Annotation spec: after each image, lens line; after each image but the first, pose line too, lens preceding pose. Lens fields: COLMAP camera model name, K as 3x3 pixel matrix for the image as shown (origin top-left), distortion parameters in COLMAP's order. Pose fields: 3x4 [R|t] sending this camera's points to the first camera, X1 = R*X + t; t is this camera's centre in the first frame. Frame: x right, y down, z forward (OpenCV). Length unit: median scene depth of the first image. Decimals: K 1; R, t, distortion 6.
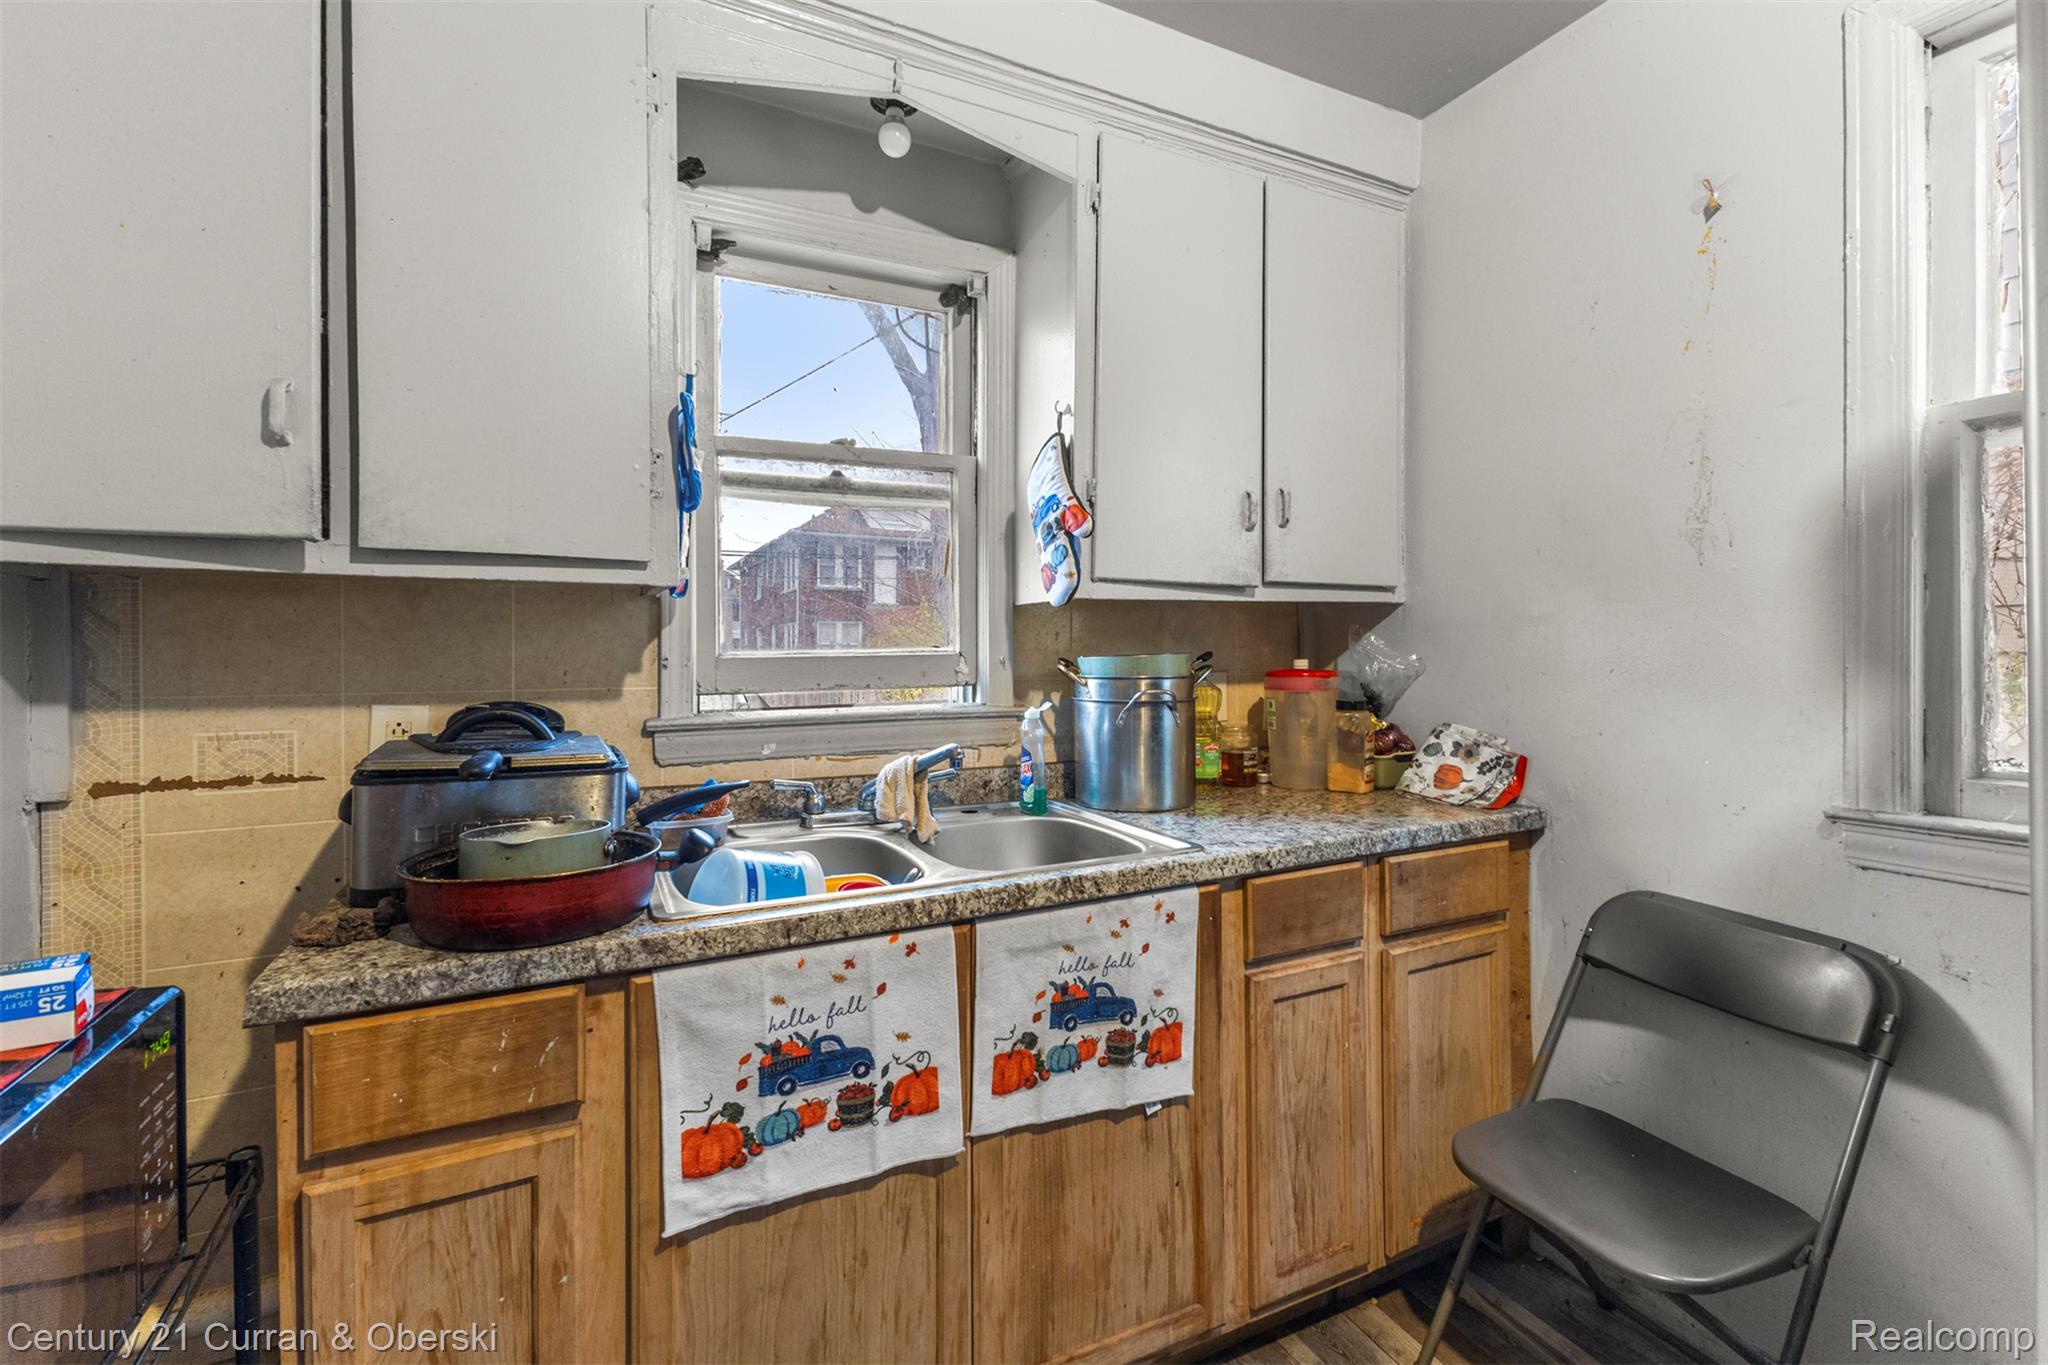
lens RADIAL K [[887.0, 0, 1018.9], [0, 887.0, 656.8], [0, 0, 1]] dist [0.011541, -0.000156]
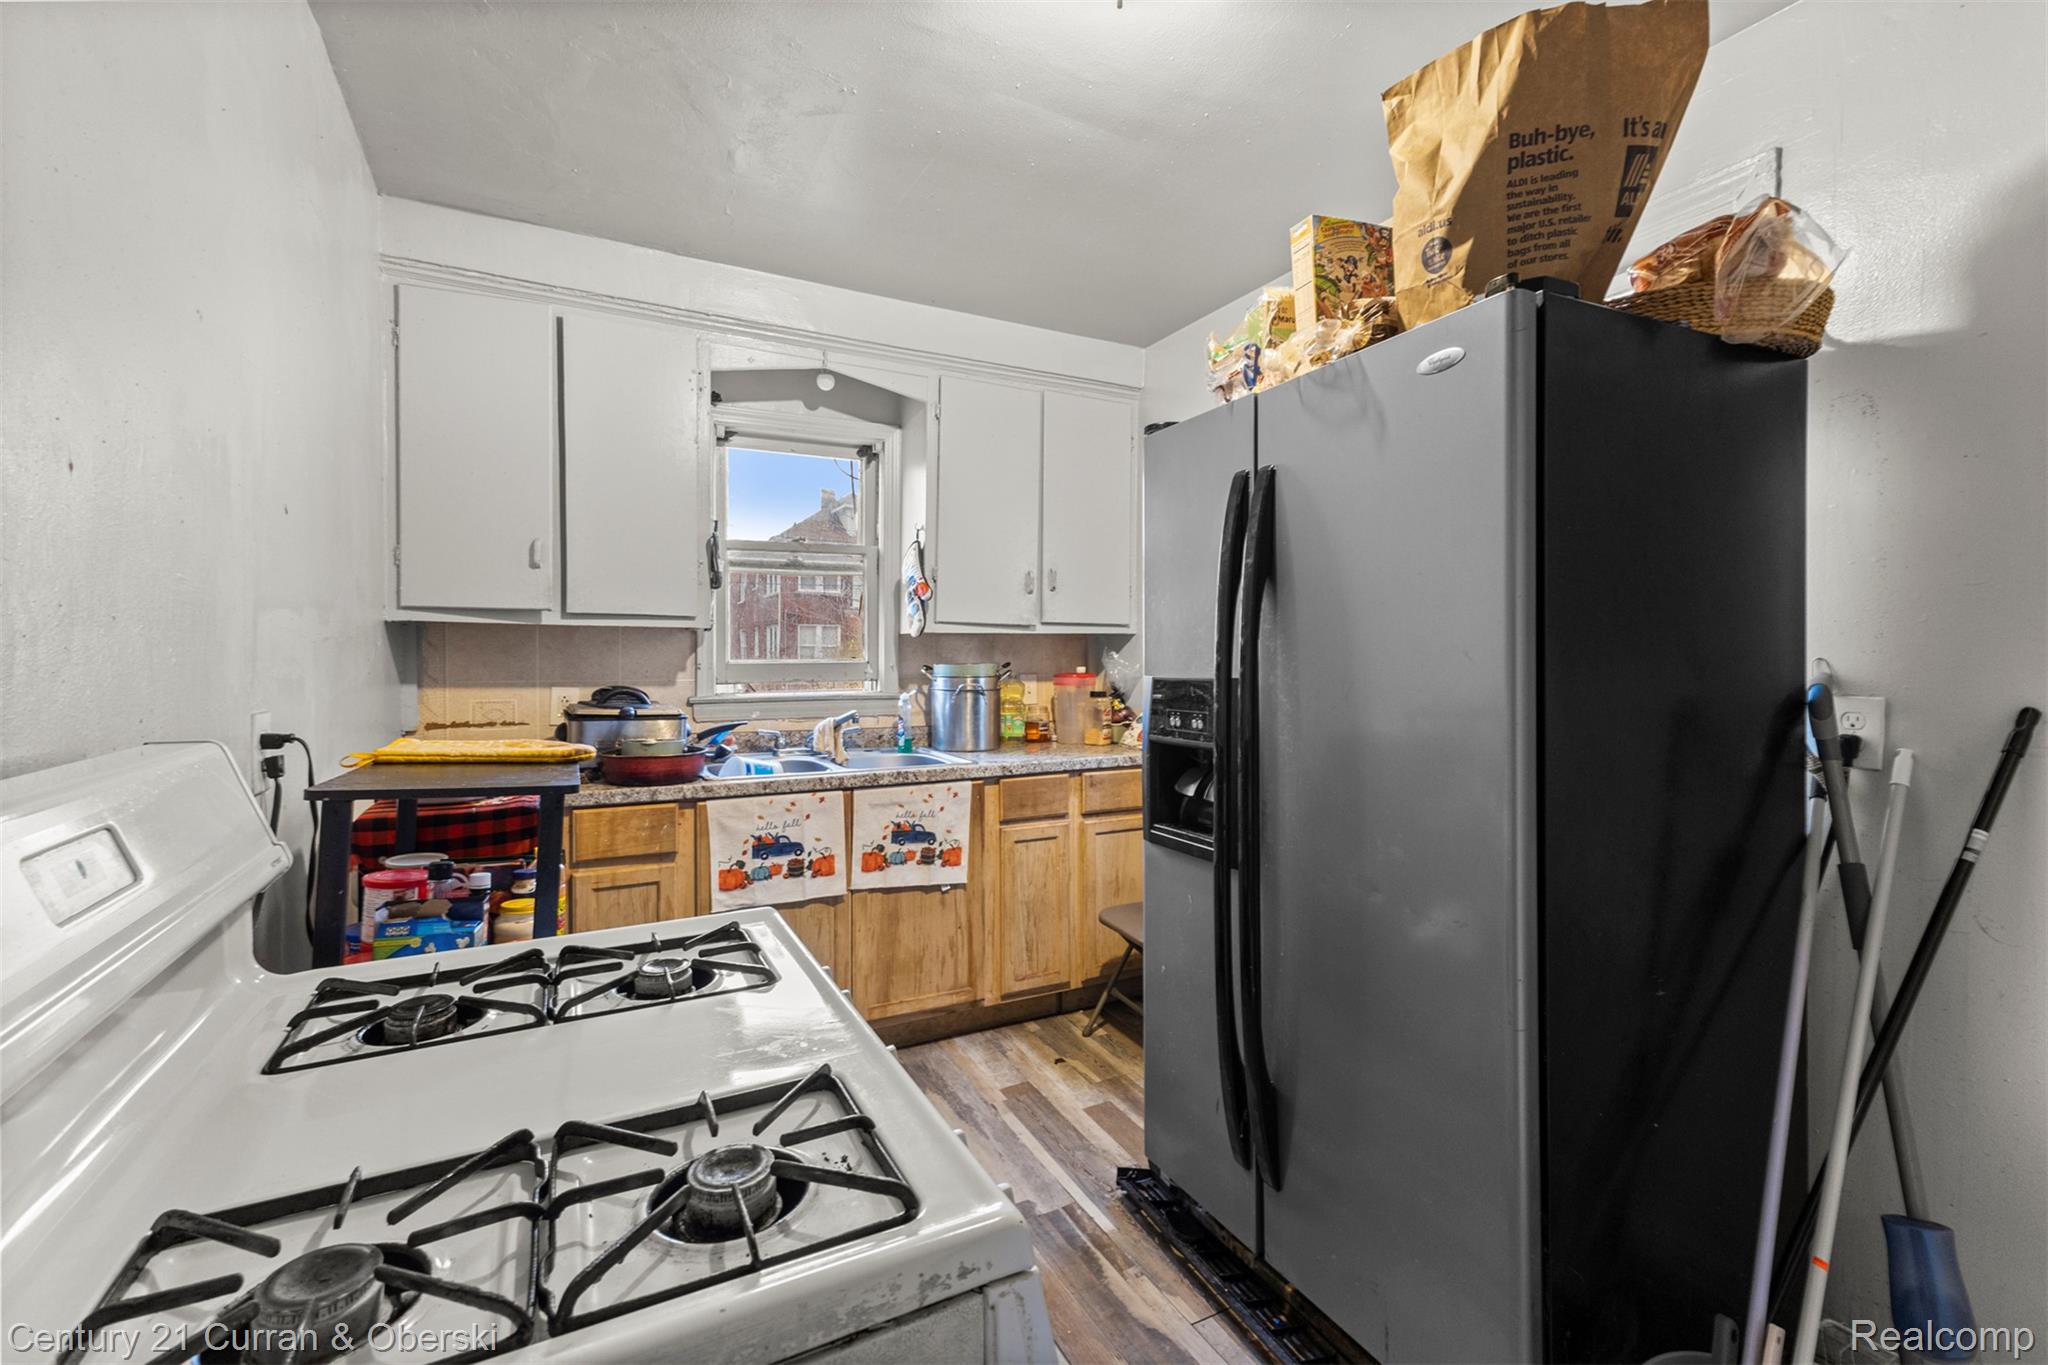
lens RADIAL K [[887.0, 0, 1017.7], [0, 887.0, 676.3], [0, 0, 1]] dist [0.011541, -0.000156]
pose [[0.999807, 0.008576, 0.017658, 0.273447], [-0.008932, 0.999756, 0.020180, -0.018656], [-0.017481, -0.020334, 0.999640, -1.014090]]
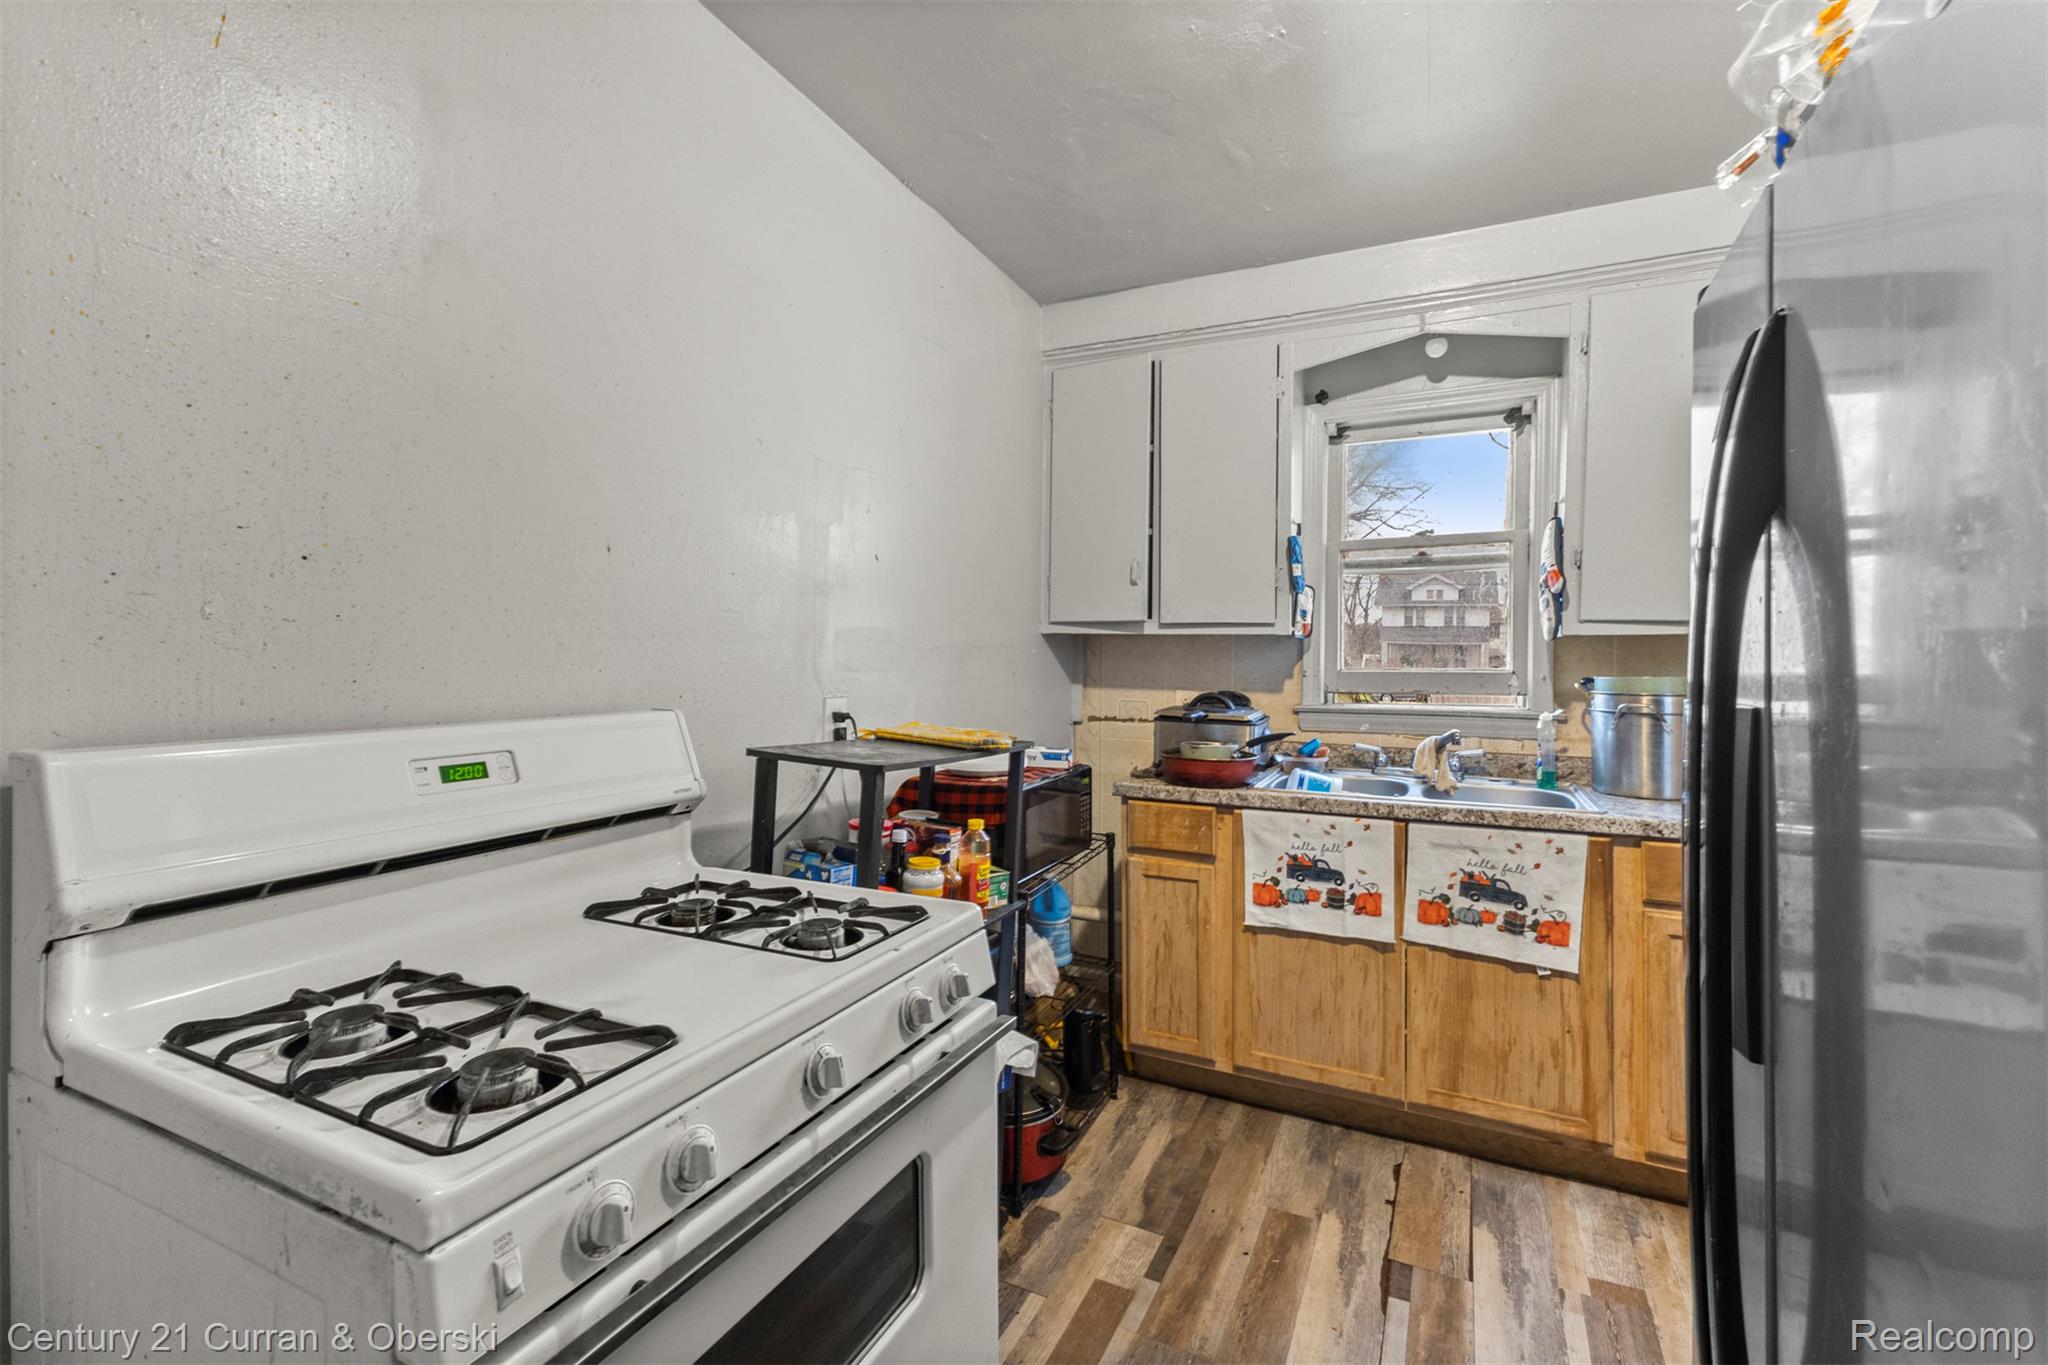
lens RADIAL K [[887.0, 0, 1035.2], [0, 887.0, 660.5], [0, 0, 1]] dist [0.011541, -0.000156]
pose [[0.619130, 0.012994, -0.785181, 0.802323], [-0.015714, 0.999868, 0.004156, -0.022657], [0.785131, 0.009766, 0.619252, -0.642322]]
